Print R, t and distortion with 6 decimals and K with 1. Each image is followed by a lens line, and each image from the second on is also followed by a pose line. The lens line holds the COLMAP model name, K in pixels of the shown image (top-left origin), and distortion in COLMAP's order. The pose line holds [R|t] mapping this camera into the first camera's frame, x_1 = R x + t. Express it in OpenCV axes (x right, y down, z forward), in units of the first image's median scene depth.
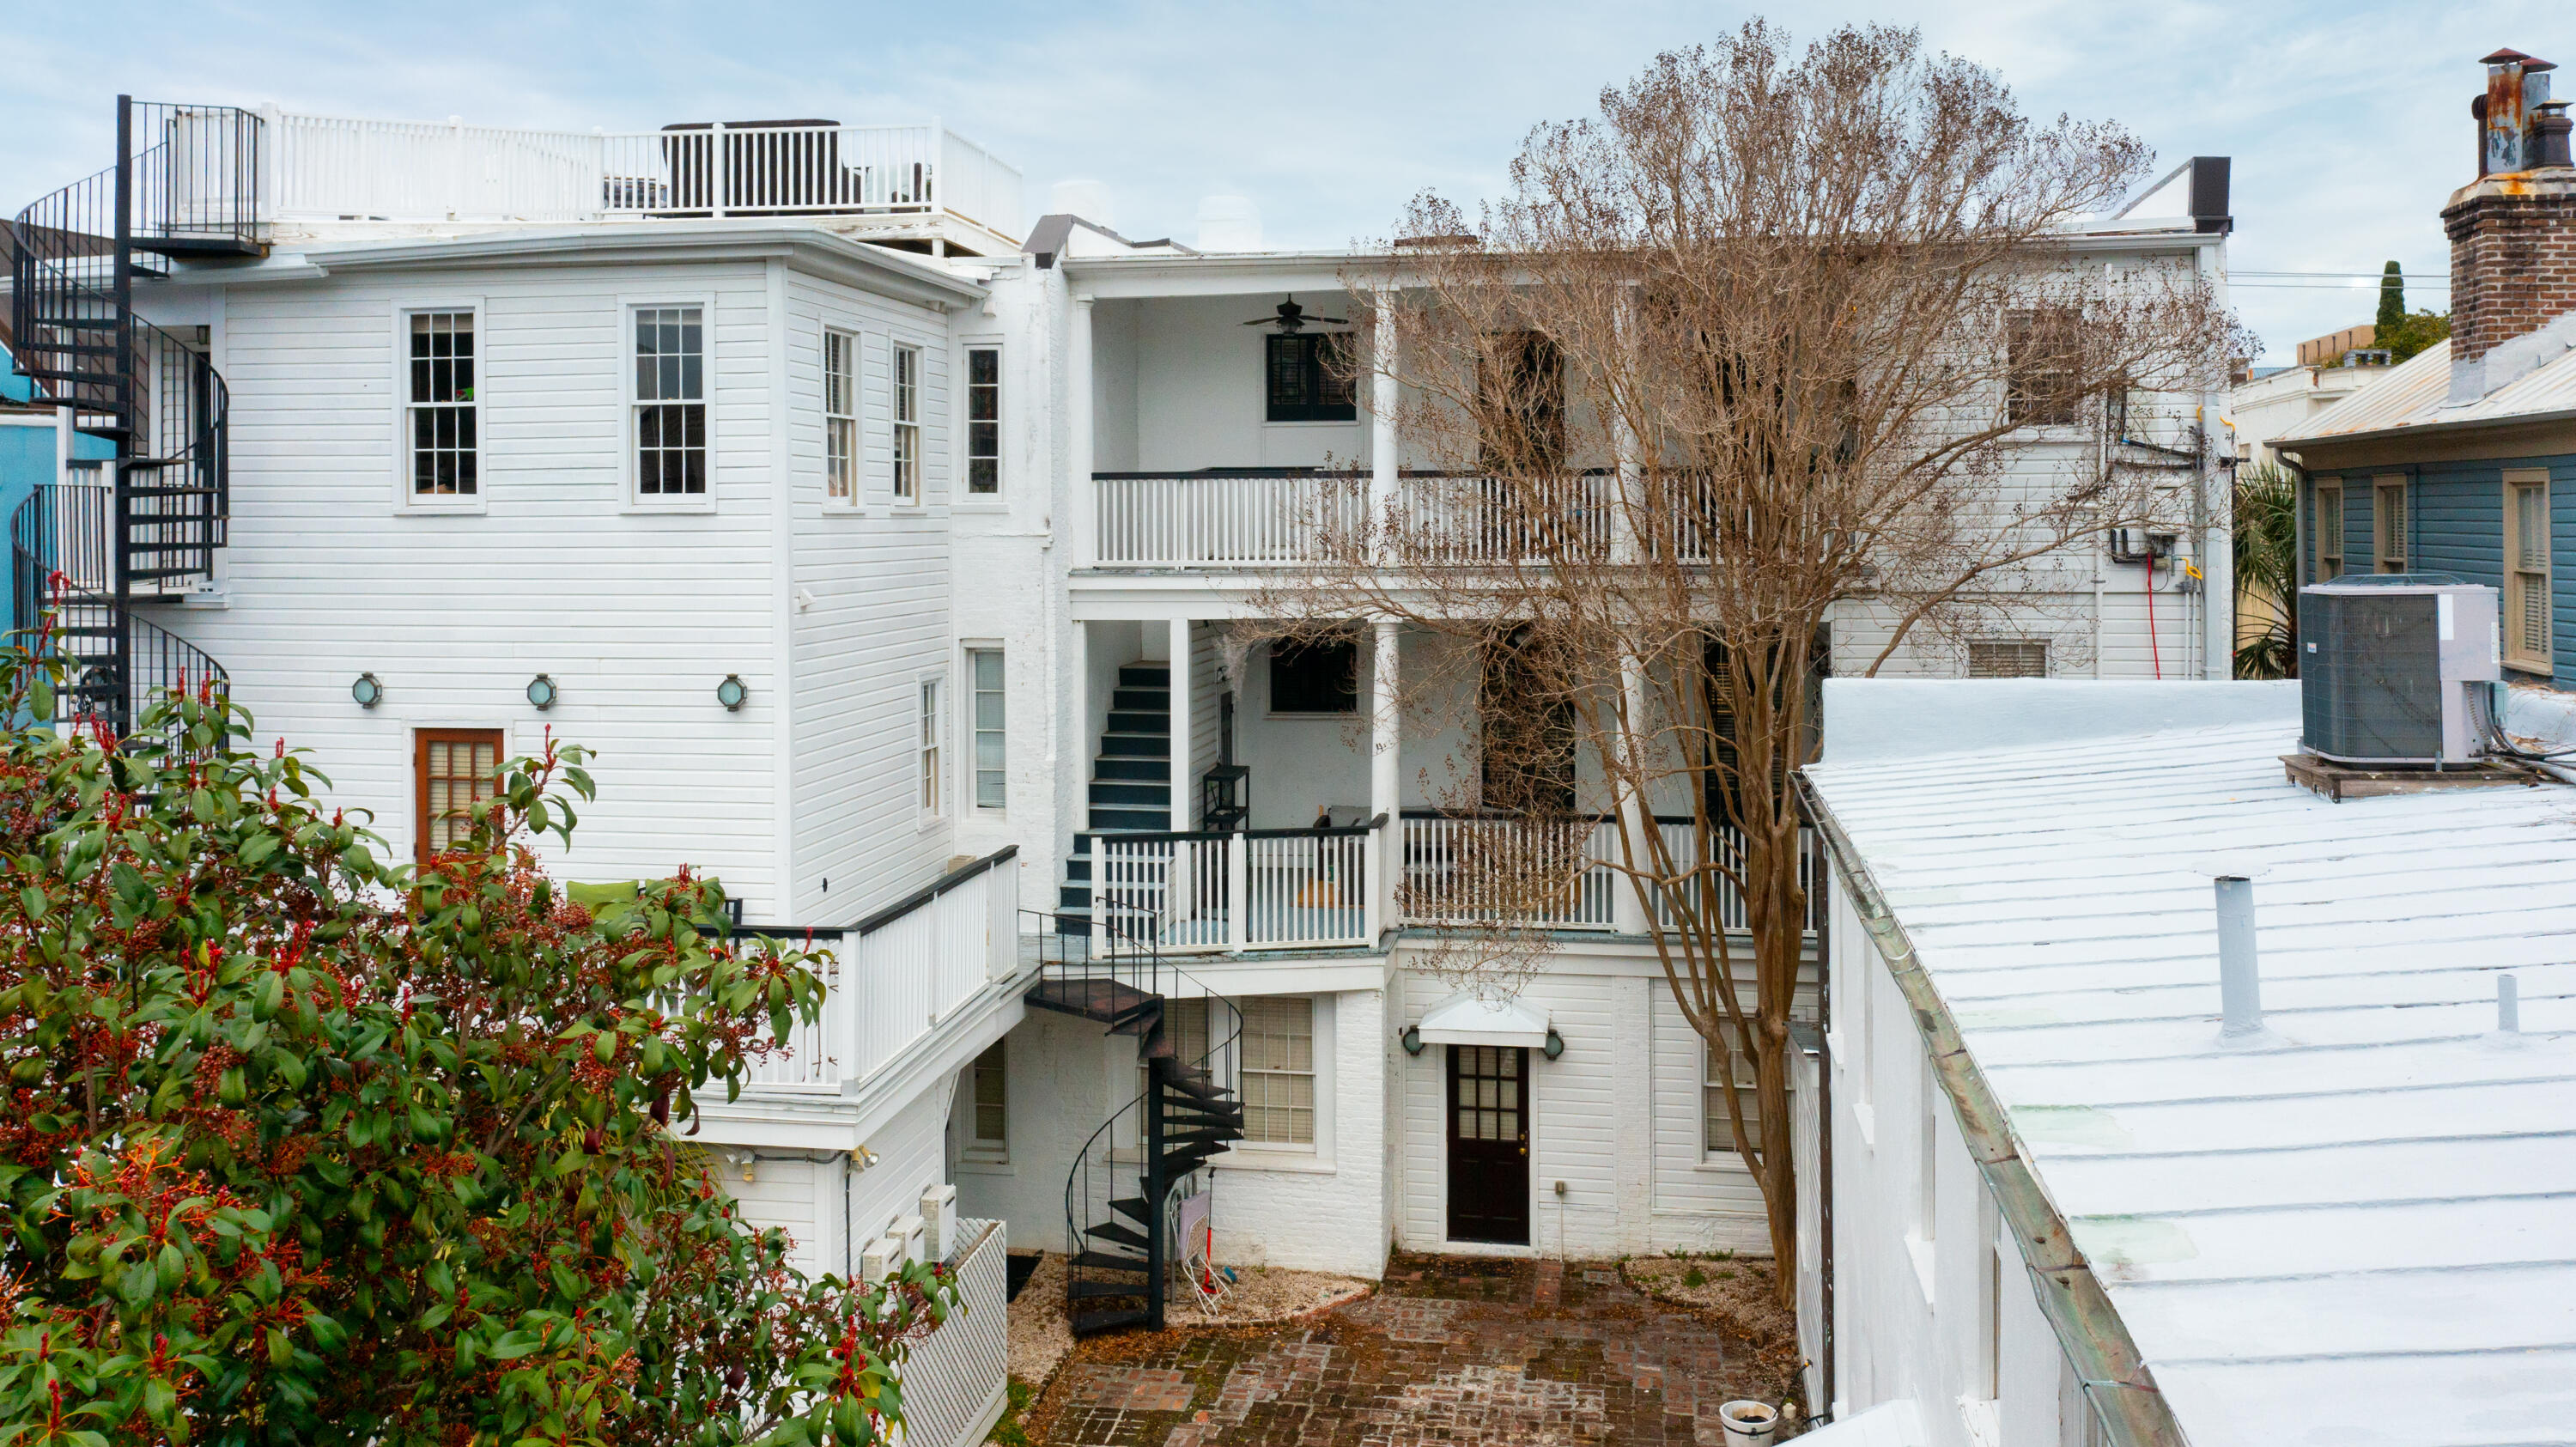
lens RADIAL K [[2159.9, 0, 1240.6], [0, 2159.9, 470.1], [0, 0, 1]] dist [-0.007857, -0.010184]
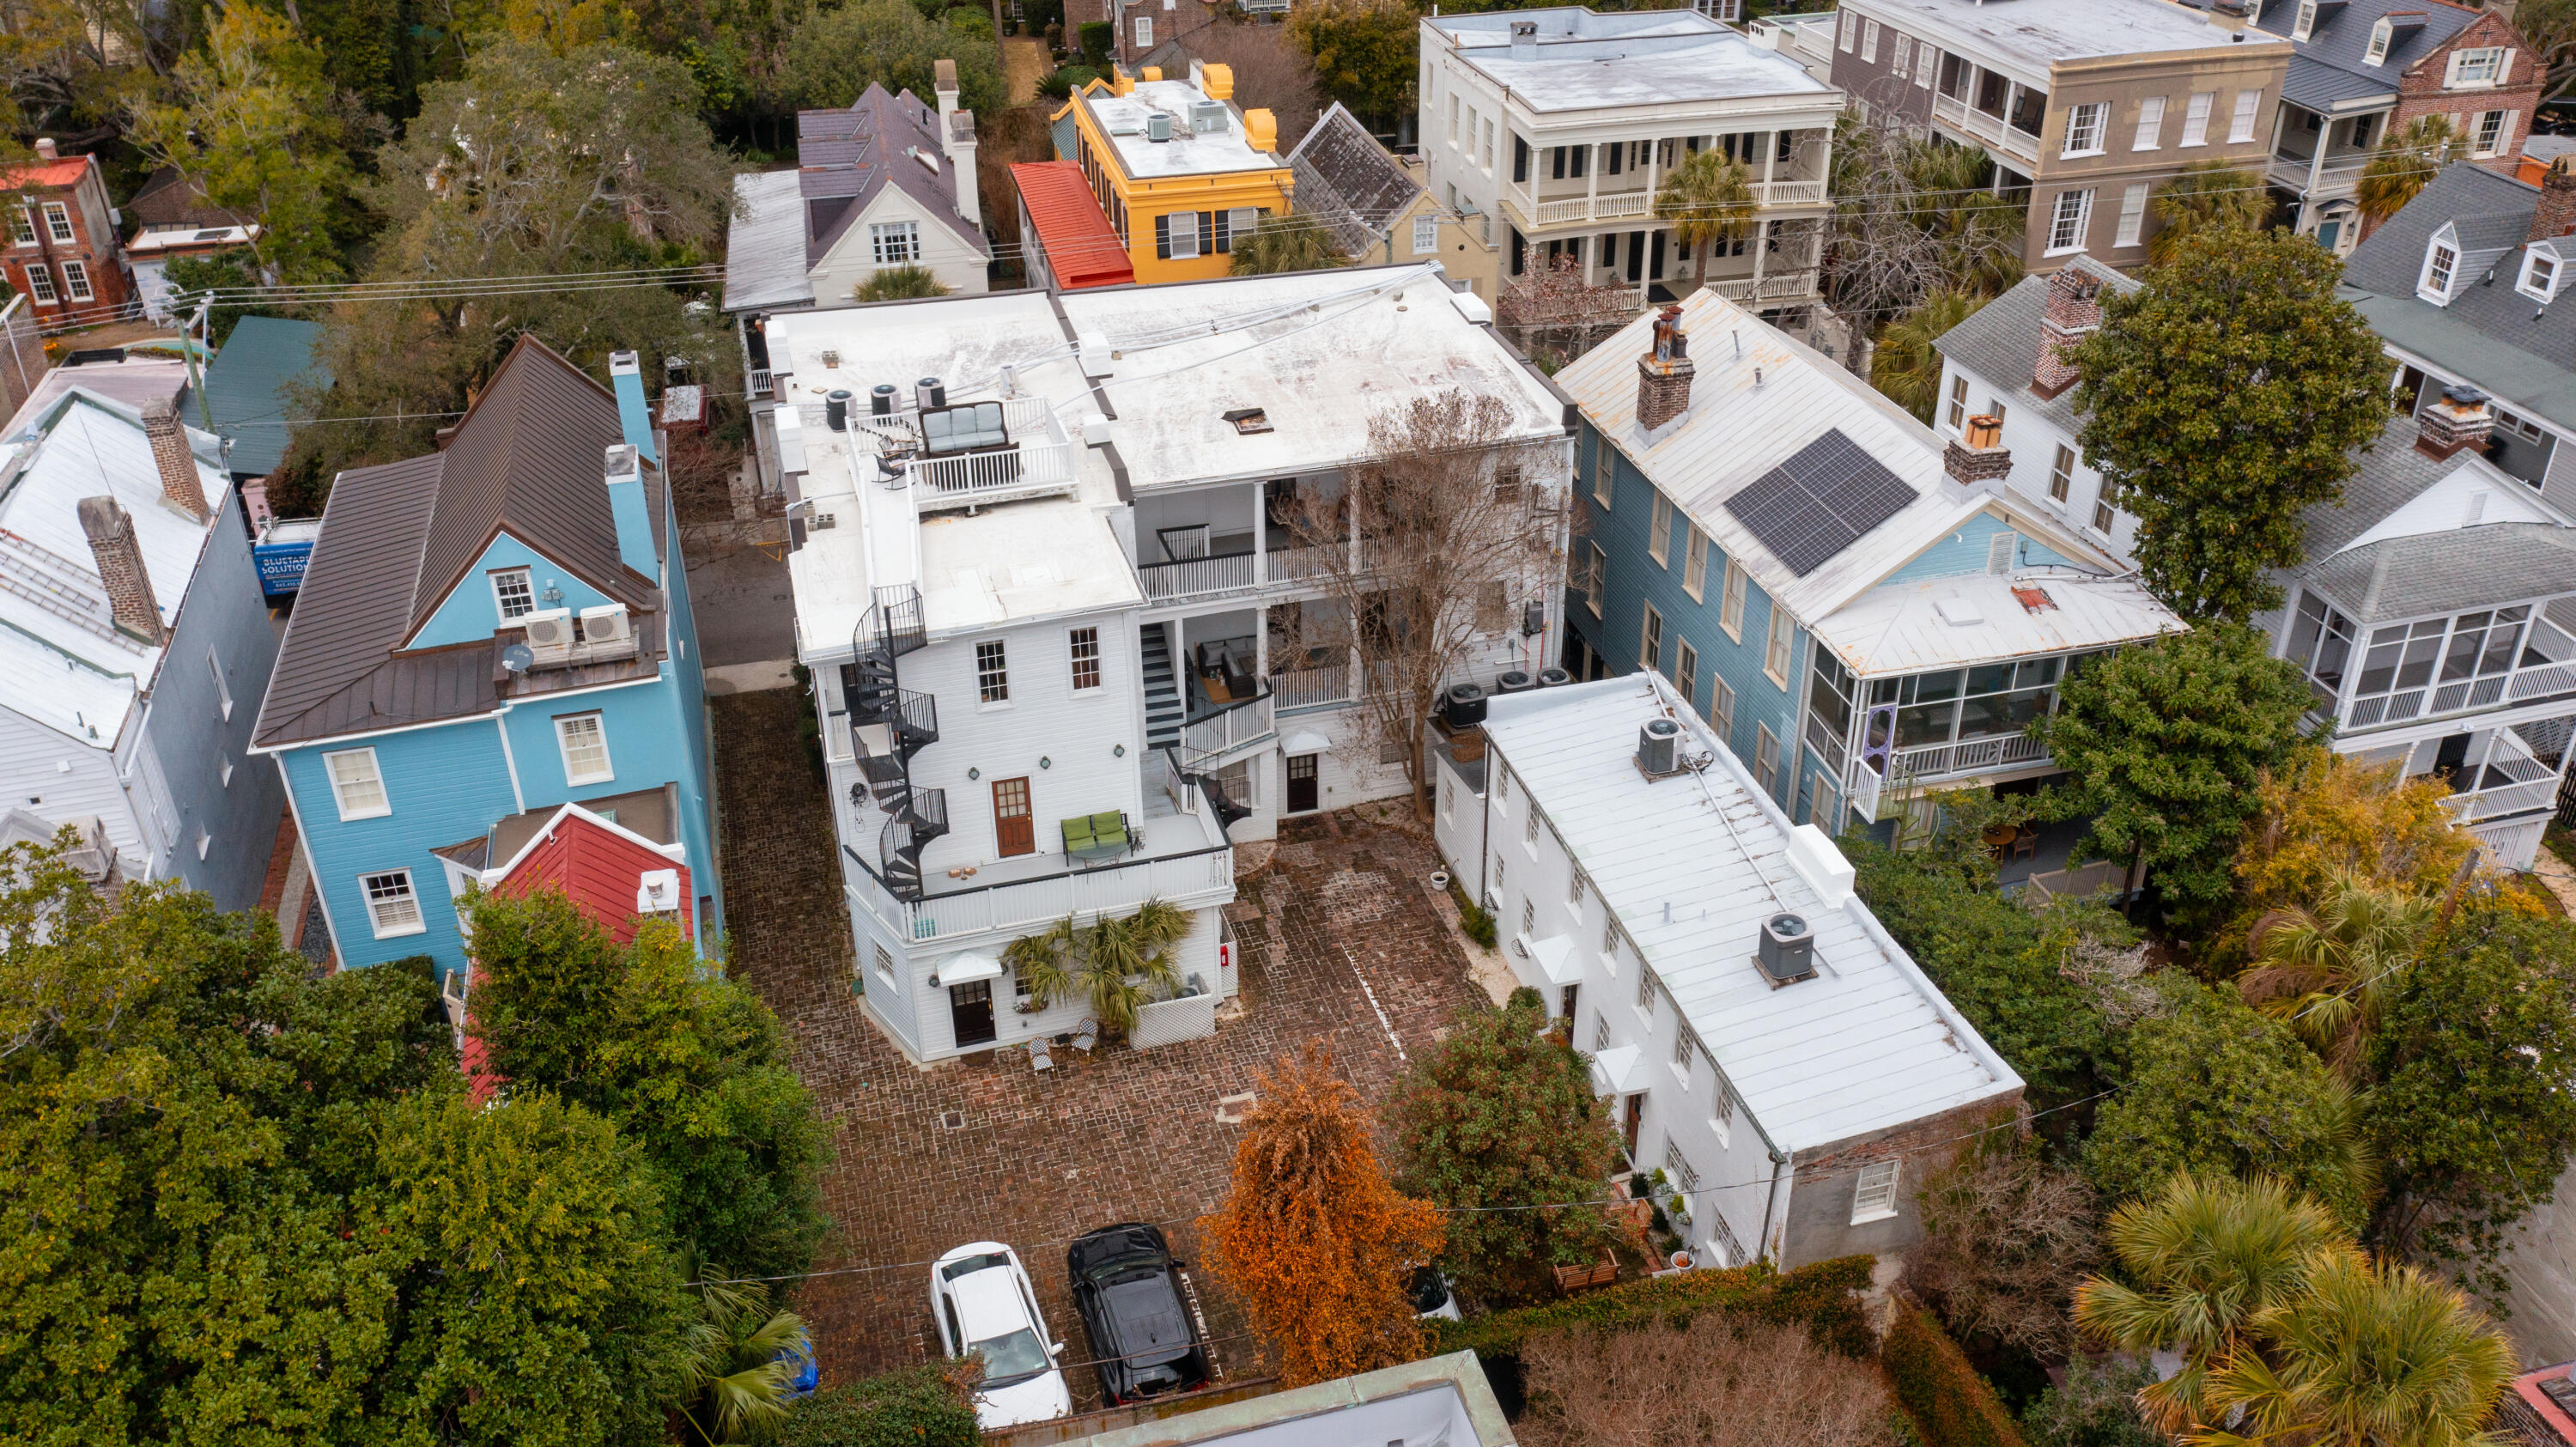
lens RADIAL K [[2159.9, 0, 1286.7], [0, 2159.9, 714.3], [0, 0, 1]] dist [-0.007857, -0.010184]
pose [[0.903723, -0.221356, 0.366451, -0.872989], [0.001916, 0.858041, 0.513578, -1.135157], [-0.428113, -0.463431, 0.775855, -1.017827]]
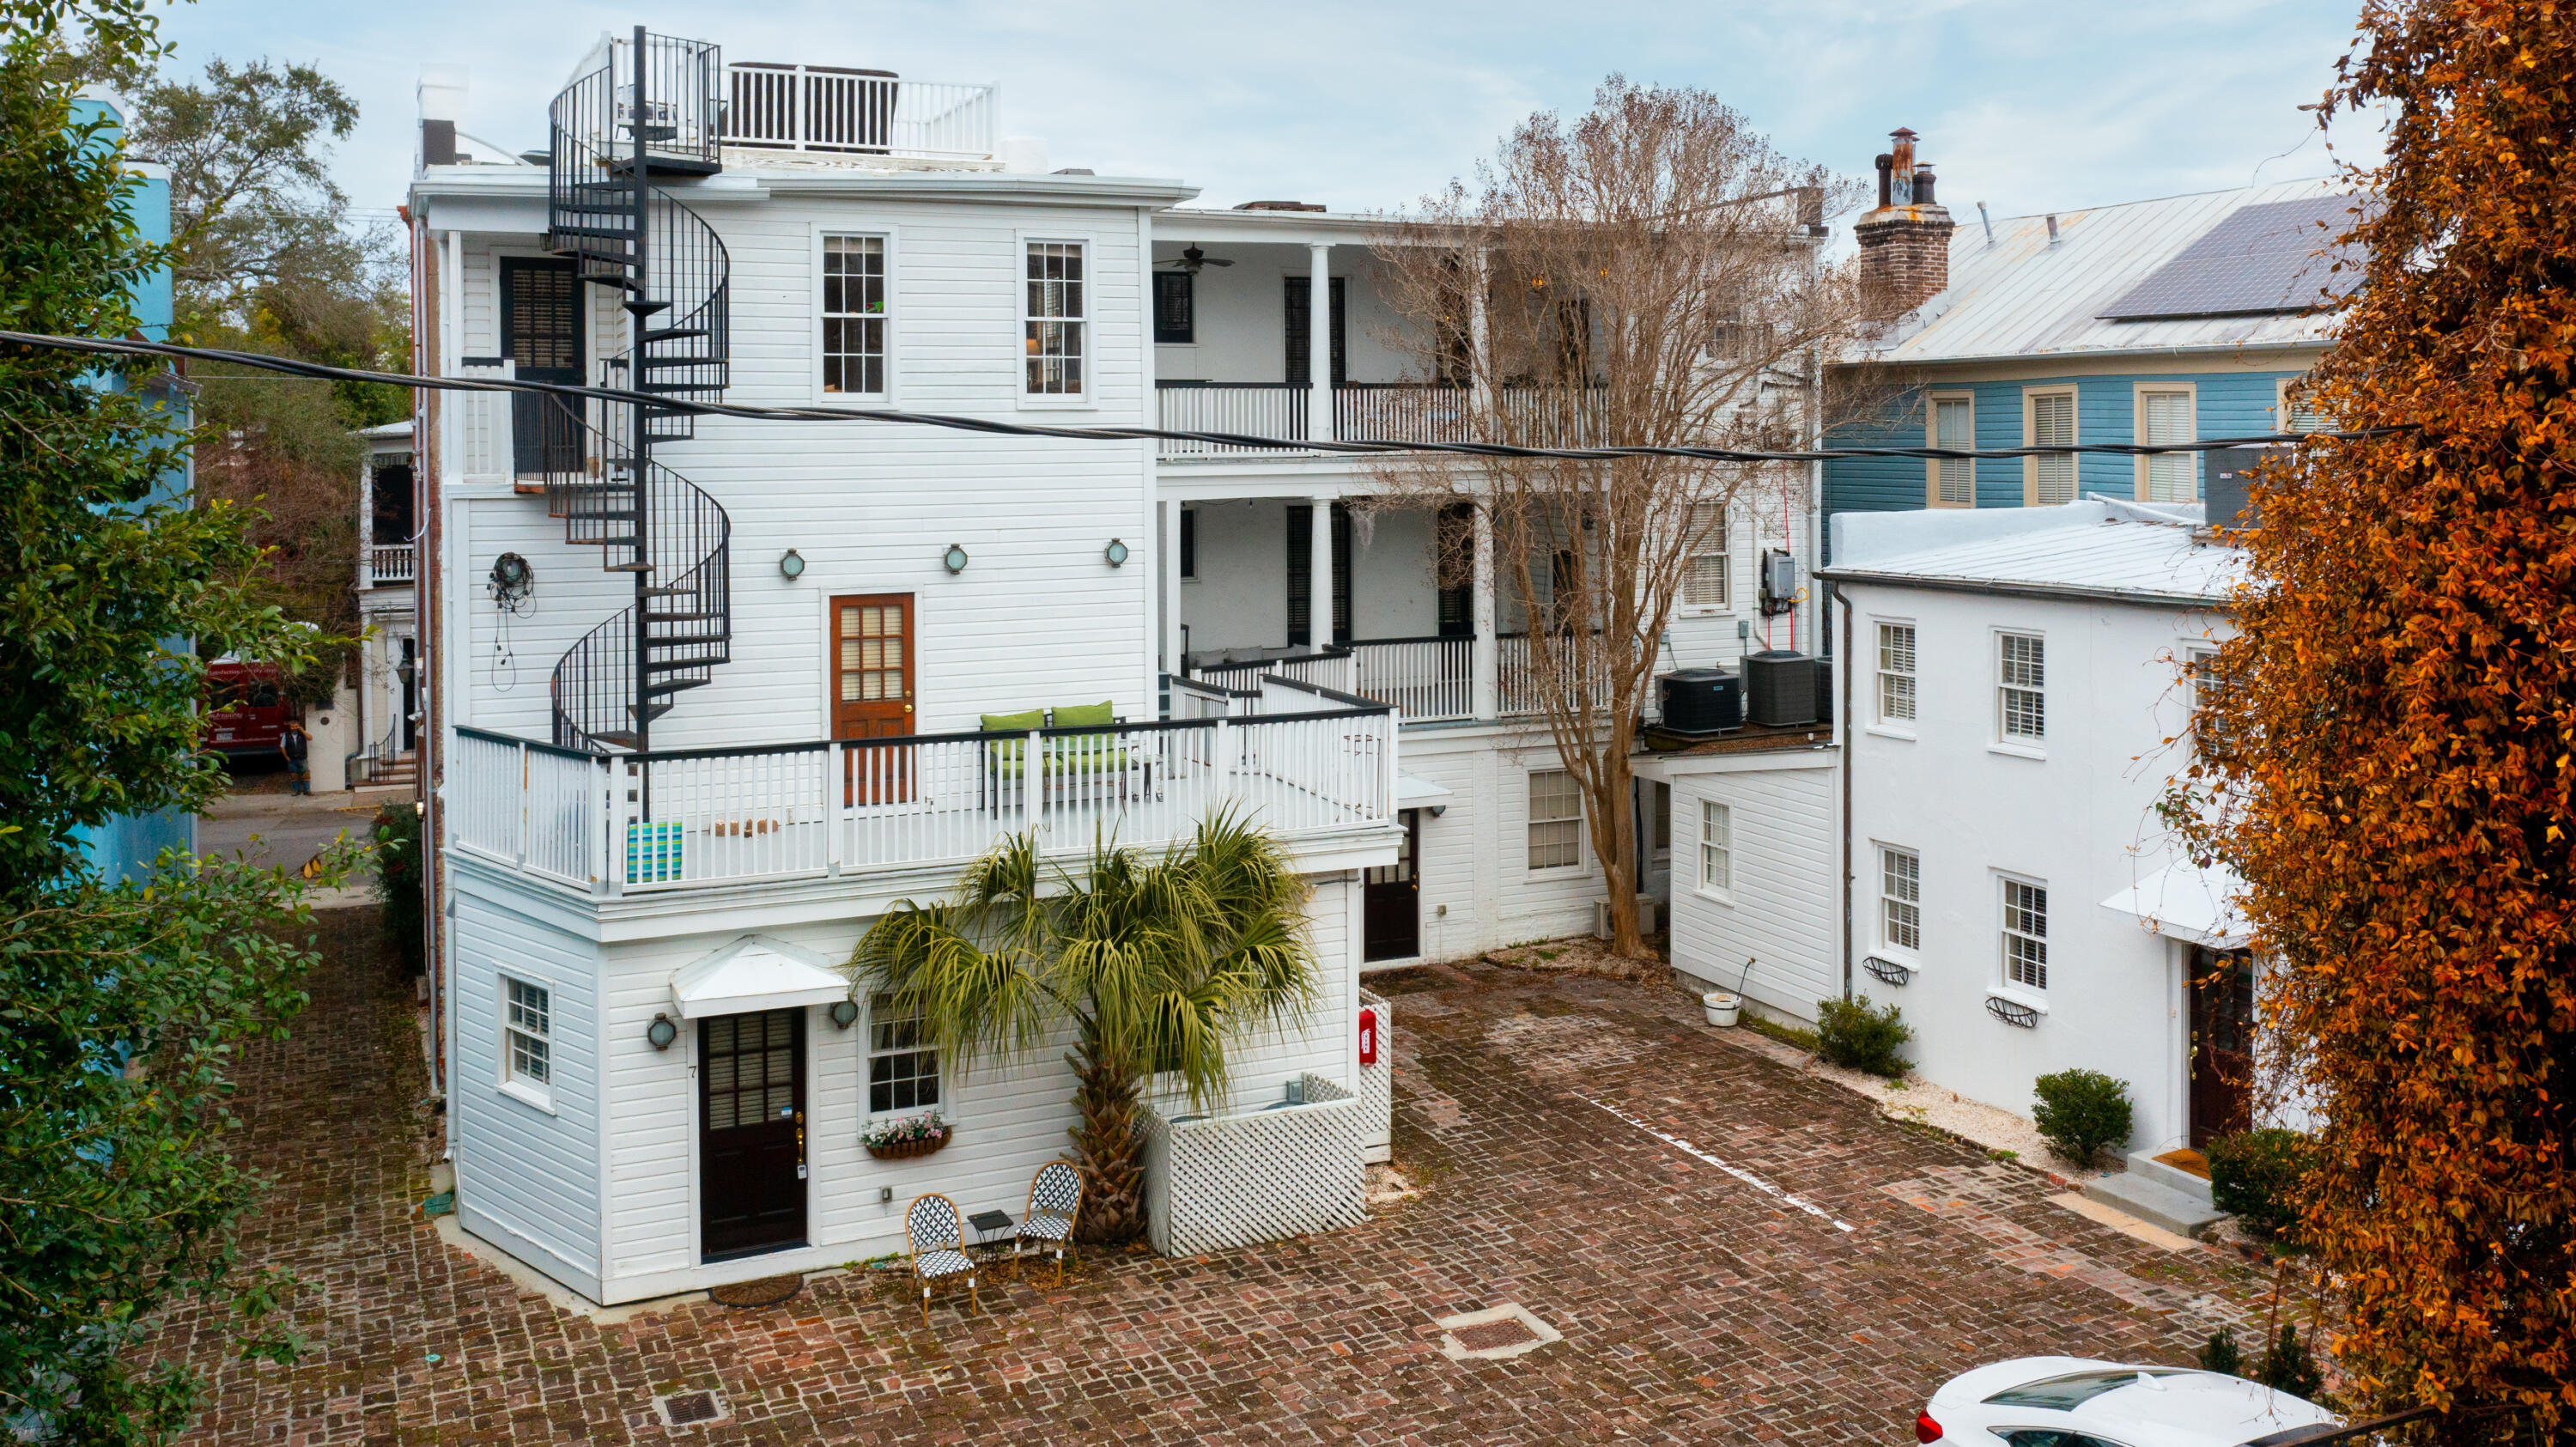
lens RADIAL K [[2159.9, 0, 1307.2], [0, 2159.9, 416.1], [0, 0, 1]] dist [-0.007857, -0.010184]
pose [[0.827475, 0.003476, 0.561492, -0.708170], [-0.008630, 0.999941, 0.006528, 0.012123], [-0.561436, -0.010247, 0.827456, -0.082673]]
